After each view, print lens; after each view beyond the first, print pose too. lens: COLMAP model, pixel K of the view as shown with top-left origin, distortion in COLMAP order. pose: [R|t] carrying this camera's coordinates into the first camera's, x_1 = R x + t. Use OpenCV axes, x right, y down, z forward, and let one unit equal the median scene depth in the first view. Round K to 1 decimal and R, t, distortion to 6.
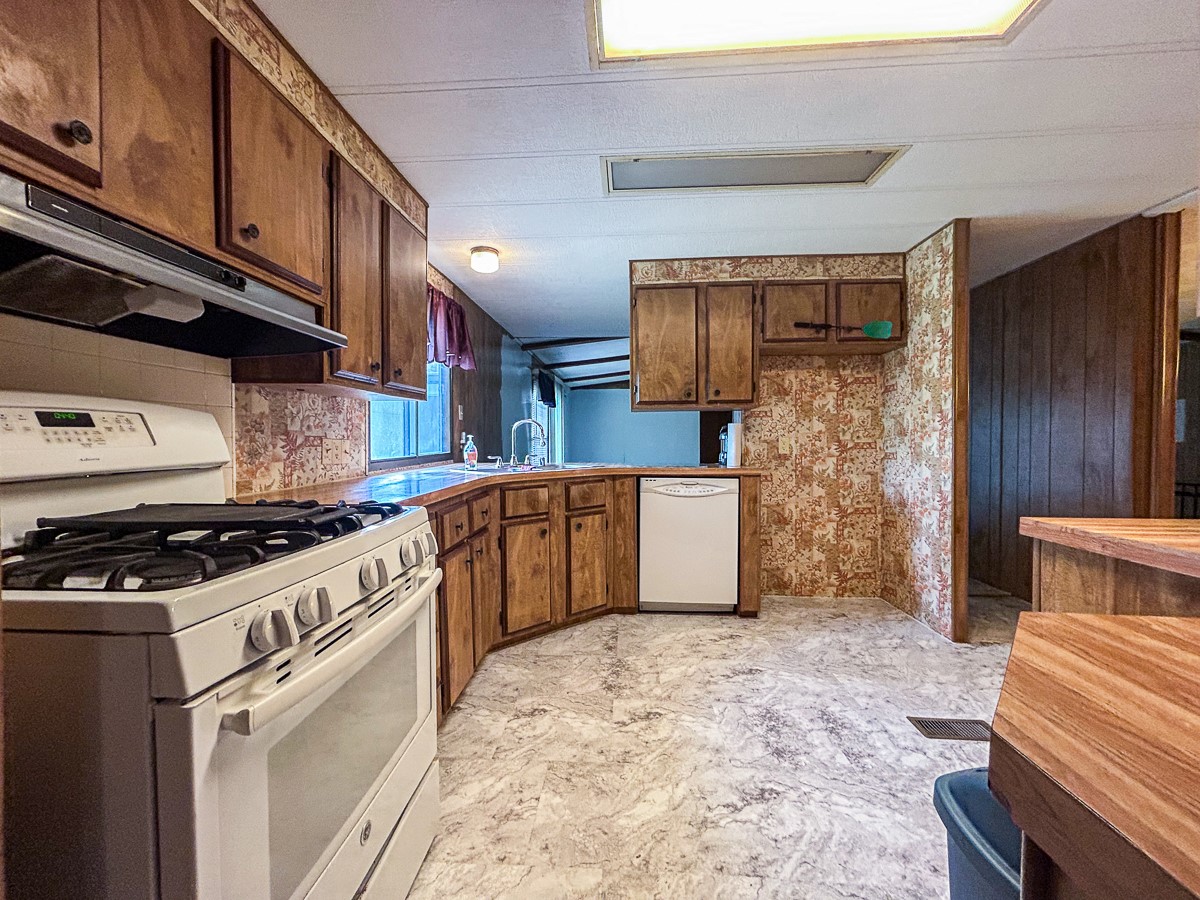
lens RADIAL K [[487.1, 0, 599.6], [0, 487.1, 449.5], [0, 0, 1]] dist [-0.004054, 0.001908]
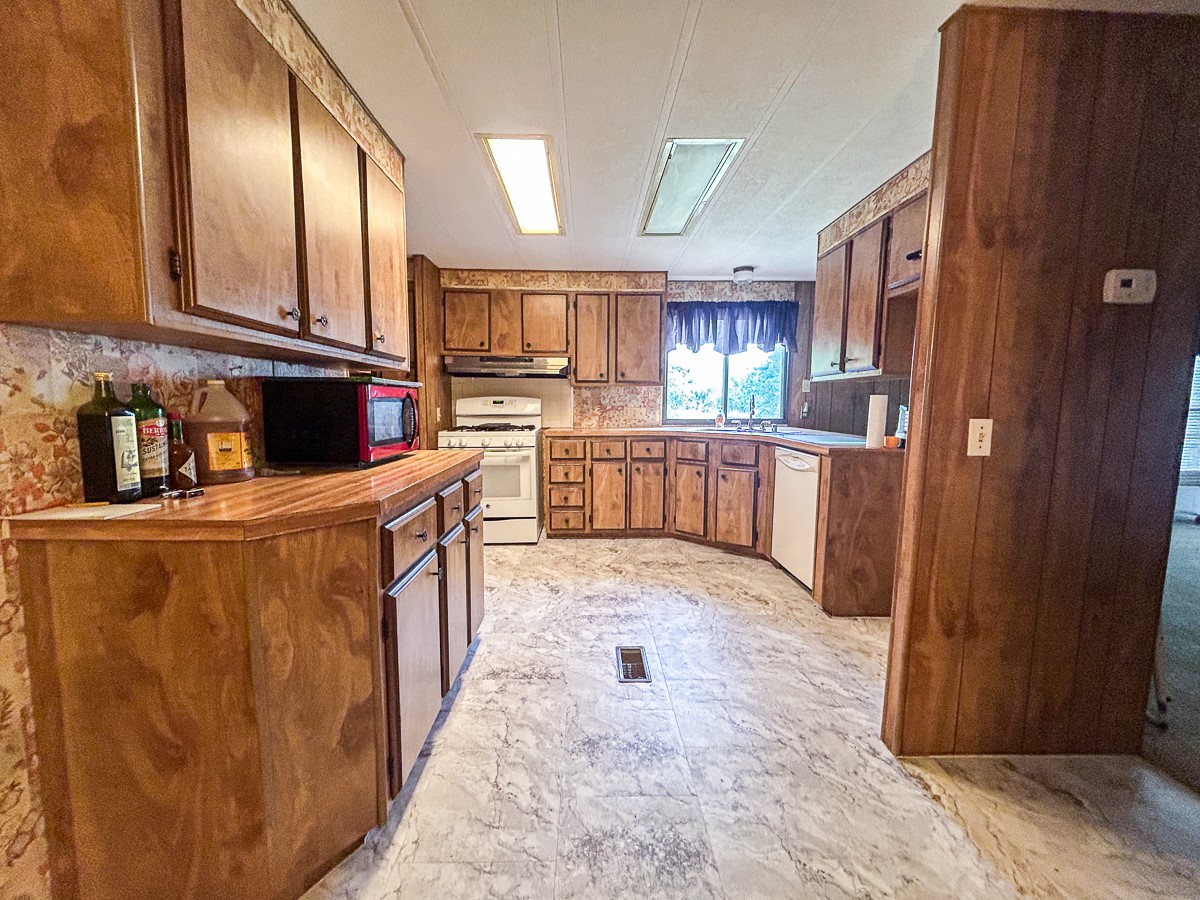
lens RADIAL K [[487.1, 0, 597.3], [0, 487.1, 450.0], [0, 0, 1]] dist [-0.004054, 0.001908]
pose [[0.085277, 0.104064, -0.990908, 1.549368], [-0.027044, 0.994406, 0.102104, -0.047618], [0.995990, 0.018091, 0.087614, 0.675644]]
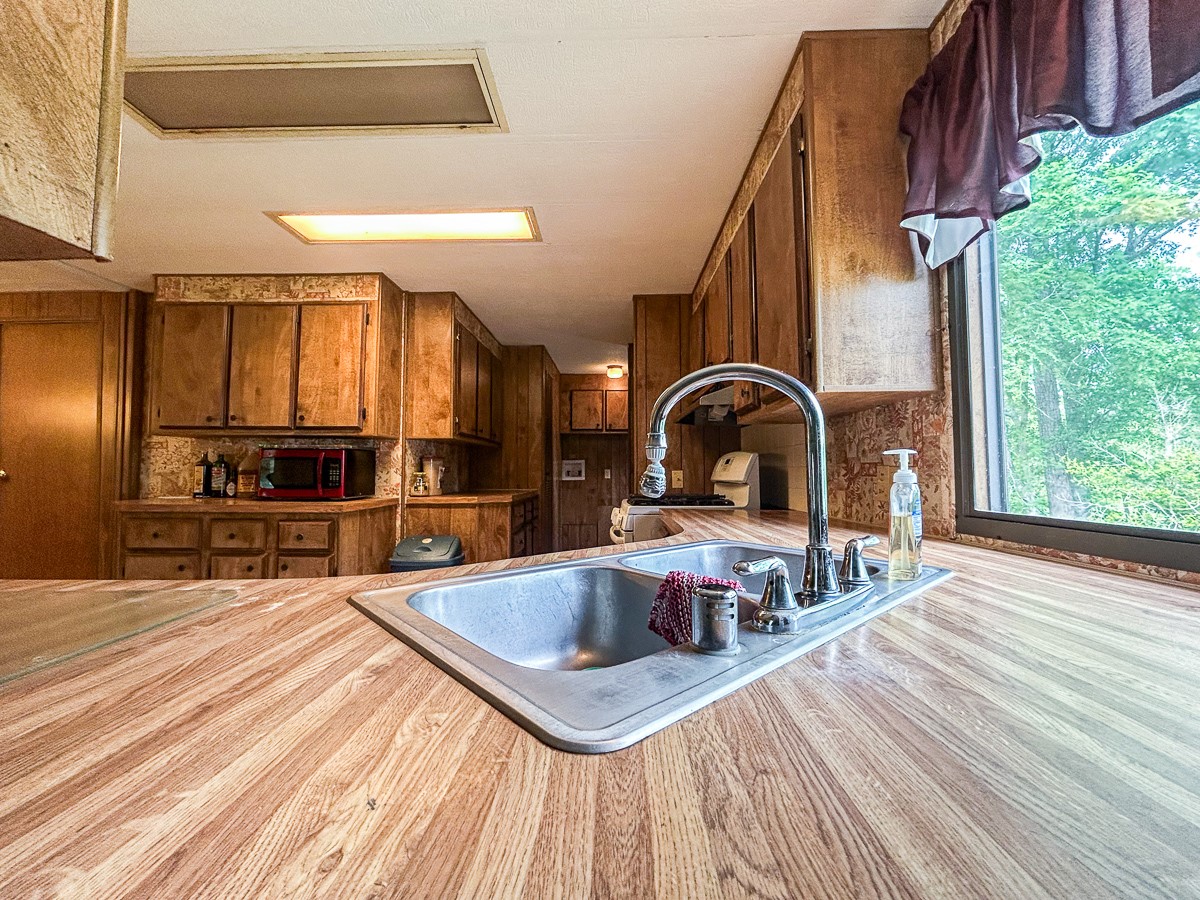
lens RADIAL K [[487.1, 0, 599.0], [0, 487.1, 447.6], [0, 0, 1]] dist [-0.004054, 0.001908]
pose [[-0.999512, 0.002187, -0.031151, -0.117083], [0.002995, 0.999659, -0.025928, -0.031501], [0.031084, -0.026009, -0.999178, 1.682755]]
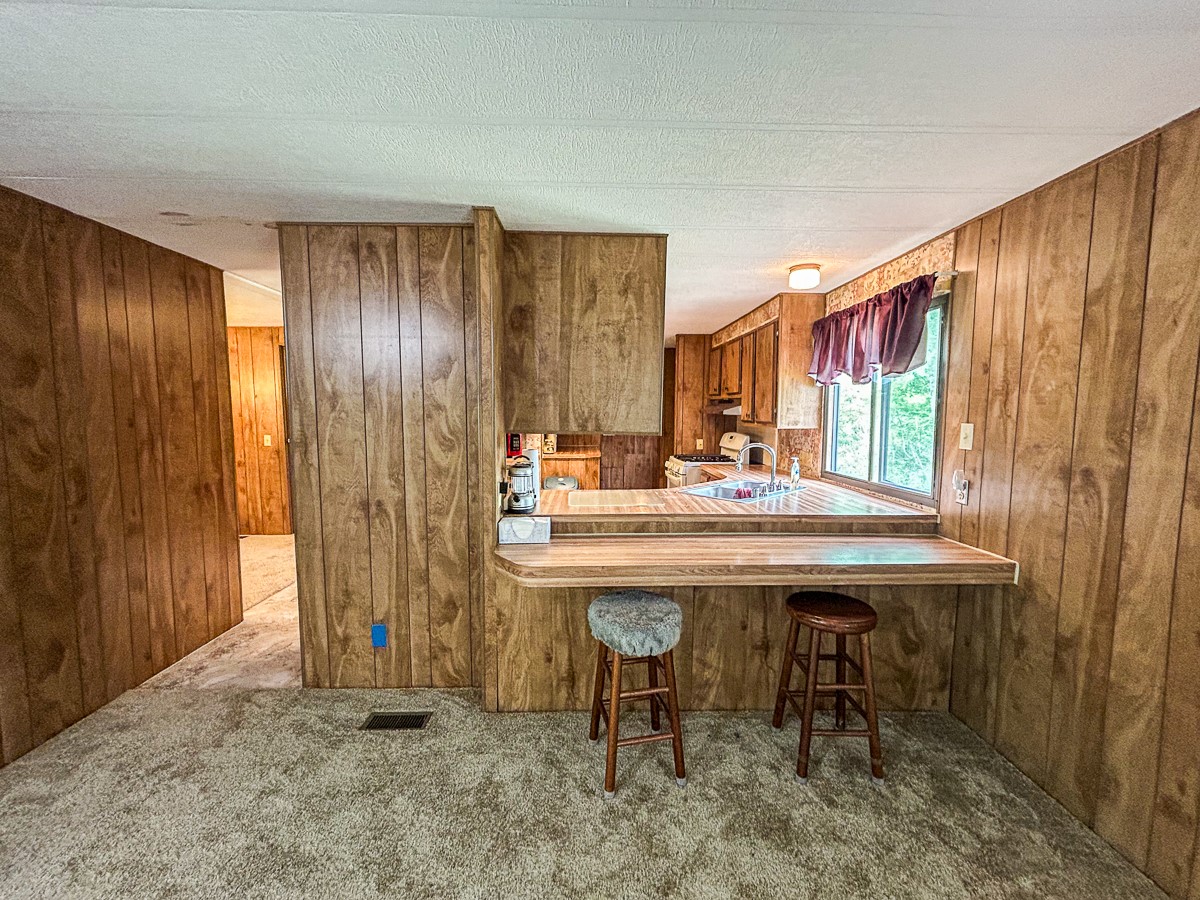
lens RADIAL K [[487.1, 0, 598.4], [0, 487.1, 451.6], [0, 0, 1]] dist [-0.004054, 0.001908]
pose [[-0.996306, 0.003939, -0.085782, 0.345209], [-0.005356, 0.994152, 0.107854, -0.207274], [0.085705, 0.107915, -0.990459, 2.691740]]
